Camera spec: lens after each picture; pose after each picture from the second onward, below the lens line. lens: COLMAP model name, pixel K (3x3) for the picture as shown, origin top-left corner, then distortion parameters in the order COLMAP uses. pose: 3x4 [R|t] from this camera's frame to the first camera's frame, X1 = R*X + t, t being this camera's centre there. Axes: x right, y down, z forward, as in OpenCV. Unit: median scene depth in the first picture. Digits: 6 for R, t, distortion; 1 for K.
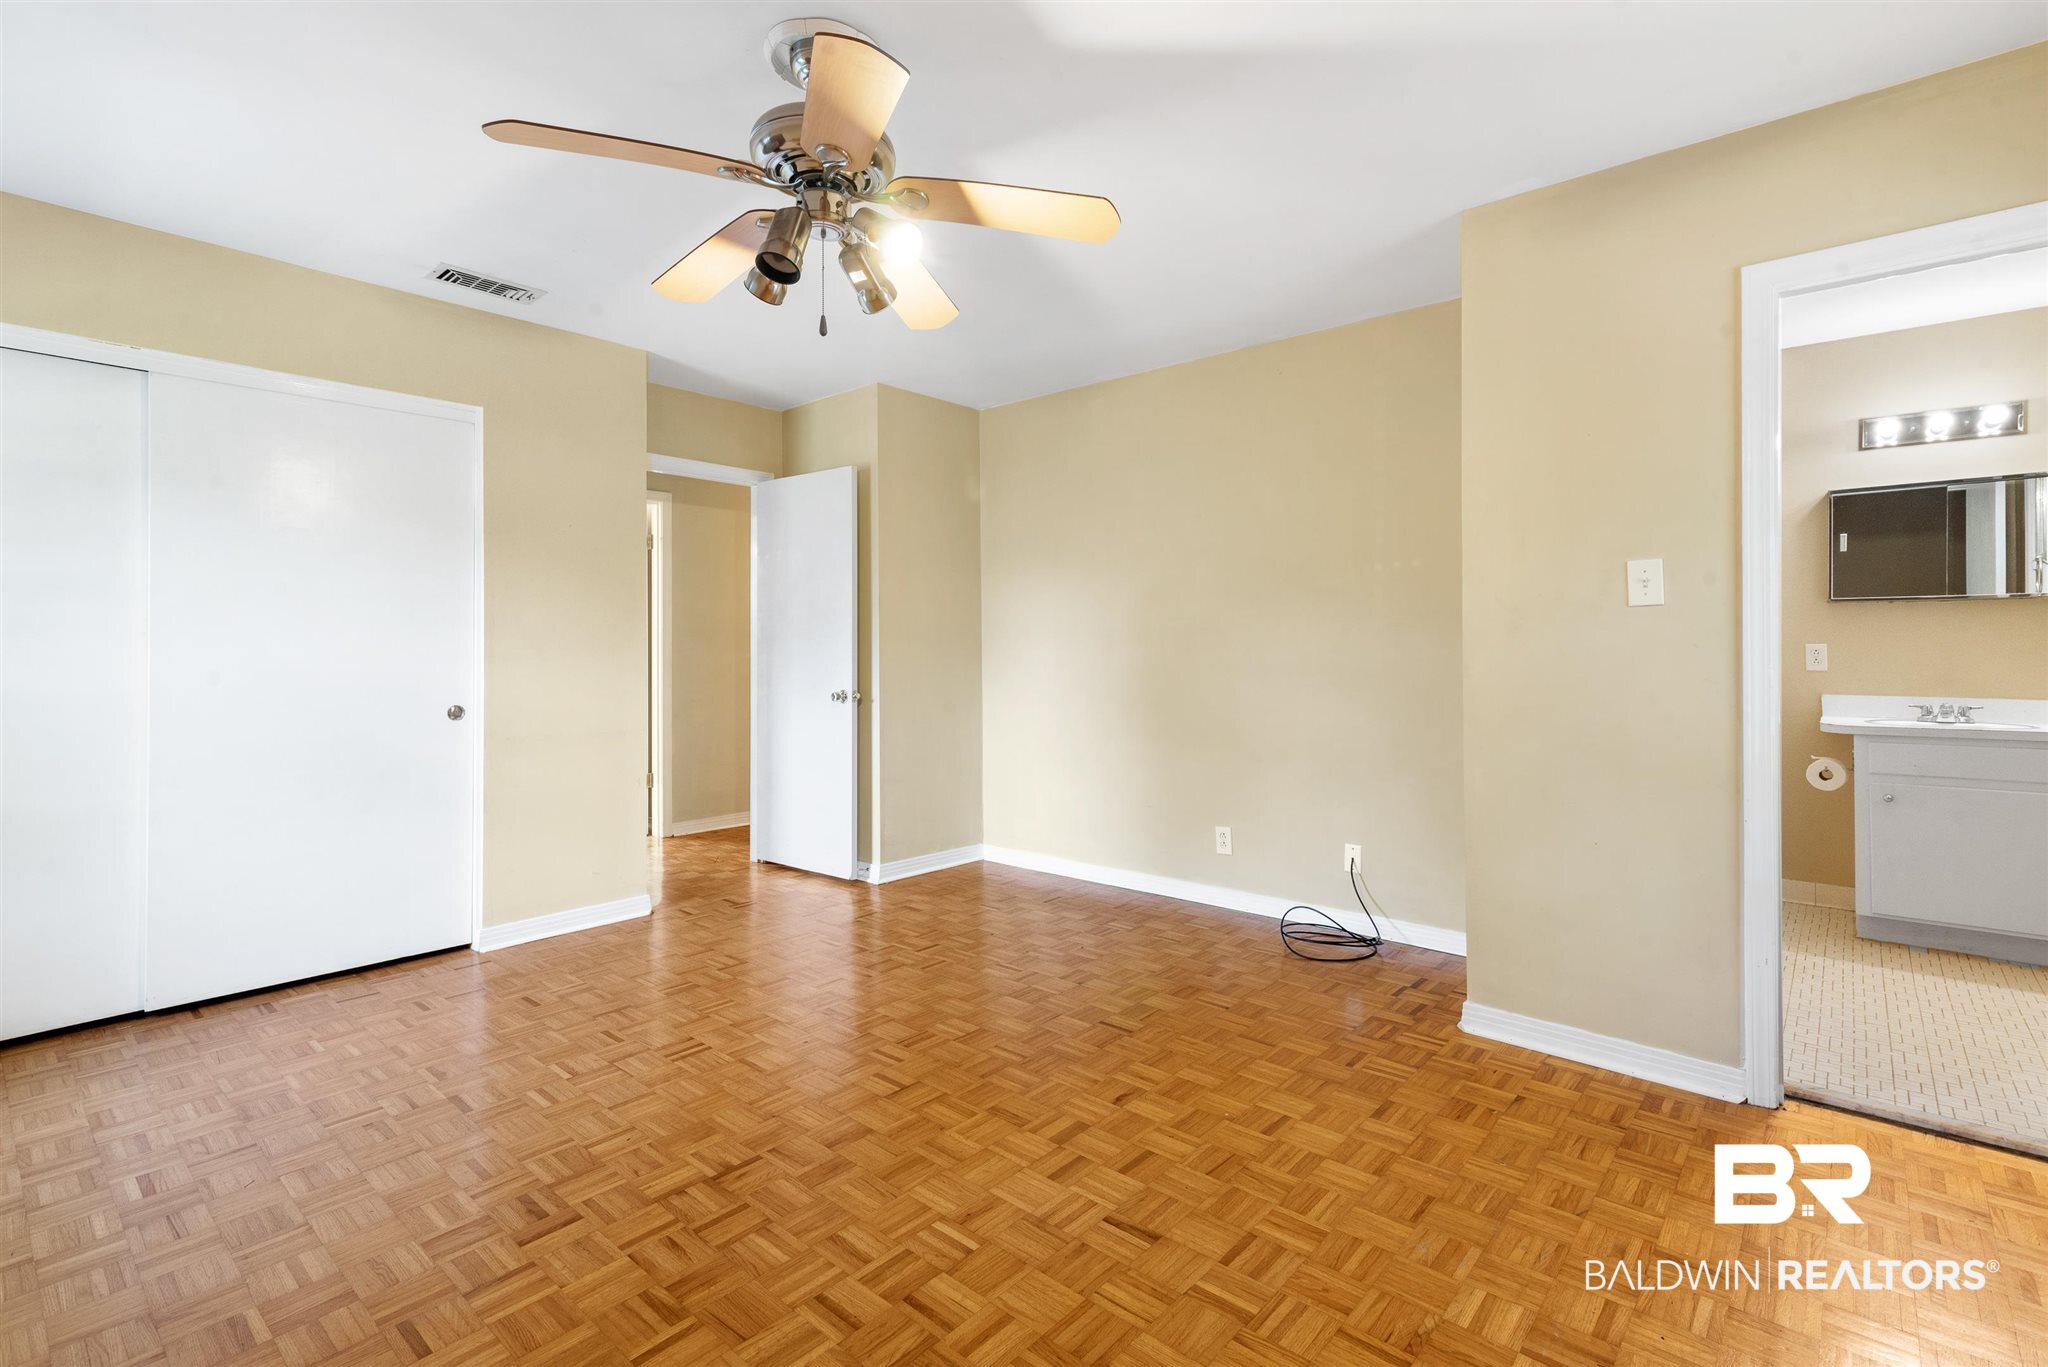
lens RADIAL K [[948.6, 0, 1029.1], [0, 948.6, 664.8], [0, 0, 1]] dist [0.013838, -0.001191]
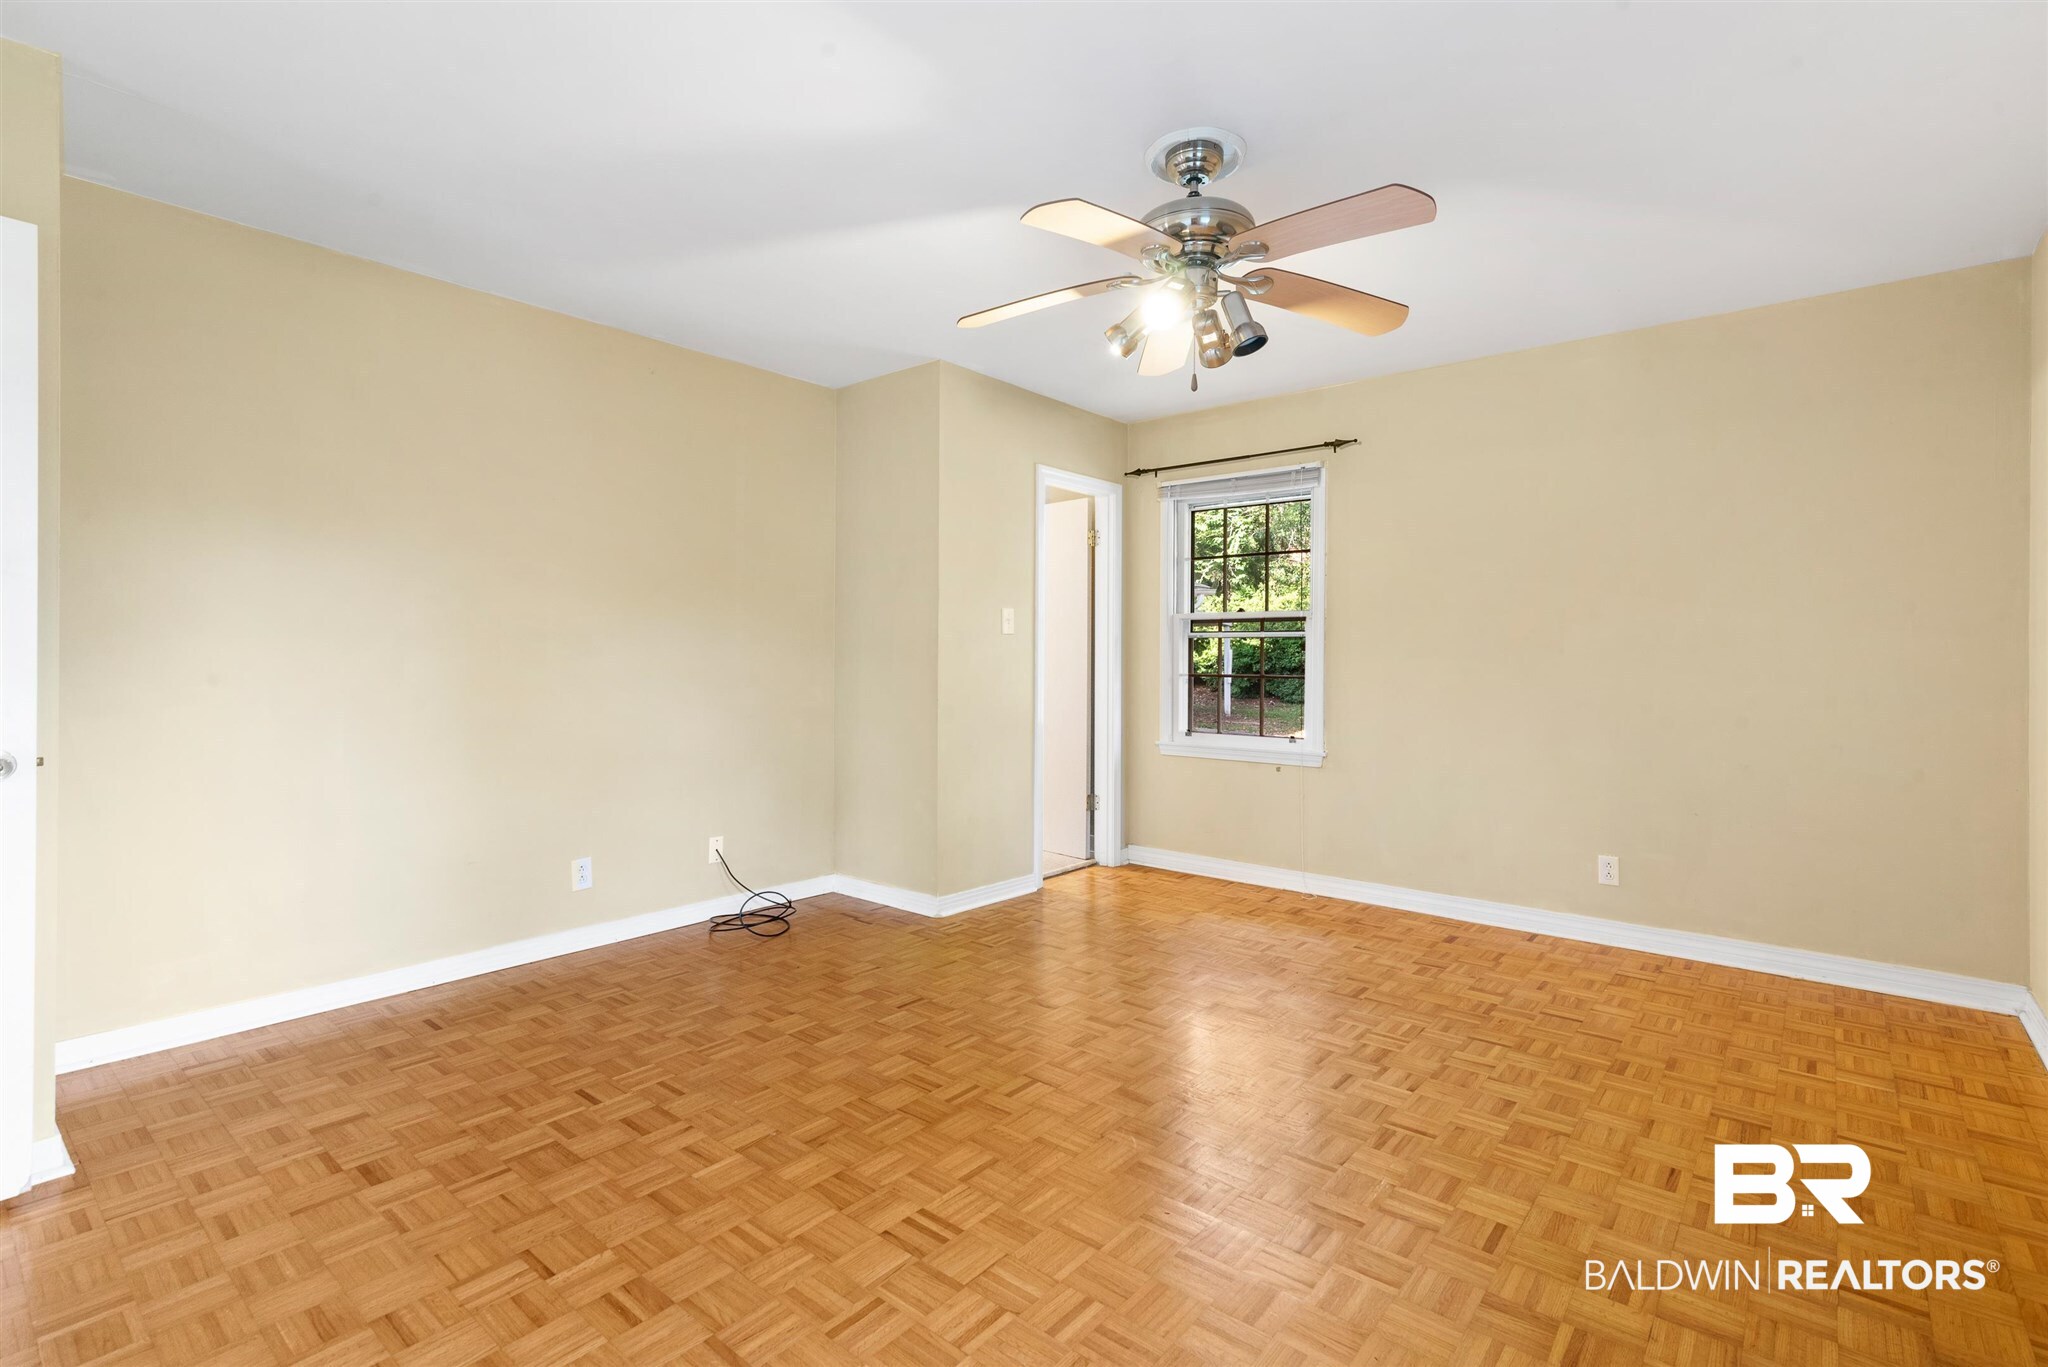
lens RADIAL K [[948.6, 0, 1029.1], [0, 948.6, 674.2], [0, 0, 1]] dist [0.013838, -0.001191]
pose [[-0.022407, -0.015387, 0.999631, -1.014493], [0.012644, 0.999797, 0.015673, -0.012663], [-0.999669, 0.012990, -0.022208, 0.897255]]
